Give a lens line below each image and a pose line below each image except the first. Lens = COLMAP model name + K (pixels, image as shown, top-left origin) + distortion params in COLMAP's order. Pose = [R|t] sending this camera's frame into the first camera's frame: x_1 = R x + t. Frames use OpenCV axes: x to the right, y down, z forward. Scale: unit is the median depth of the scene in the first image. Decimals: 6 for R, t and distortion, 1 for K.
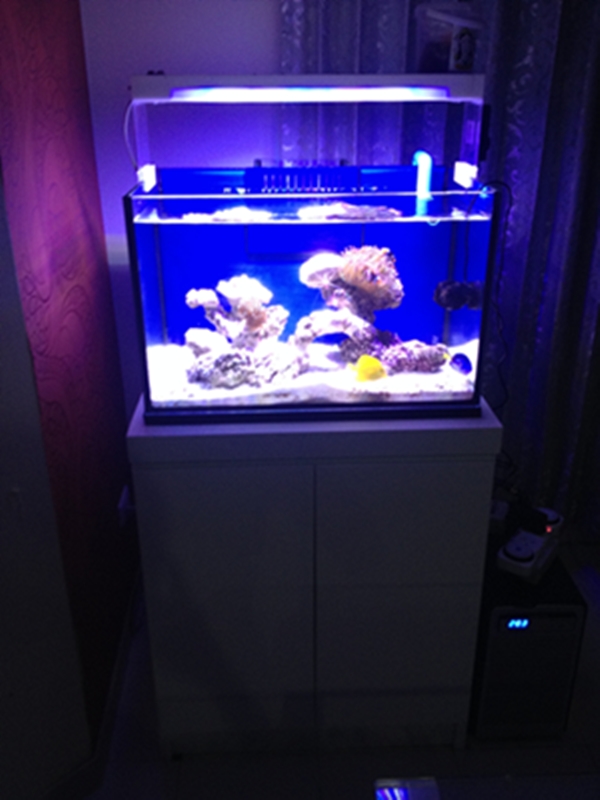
lens RADIAL K [[737.3, 0, 300.0], [0, 737.3, 400.0], [0, 0, 1]] dist [0.113321, -0.207350]
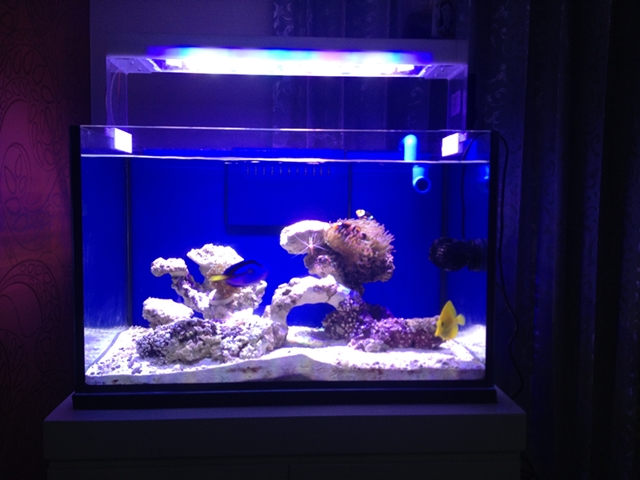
lens RADIAL K [[589.8, 0, 320.0], [0, 589.8, 240.0], [0, 0, 1]] dist [0.113321, -0.207350]
pose [[0.999920, 0.008245, 0.009558, 0.042843], [-0.004642, 0.944334, -0.328955, 0.069232], [-0.011739, 0.328885, 0.944297, 0.319602]]
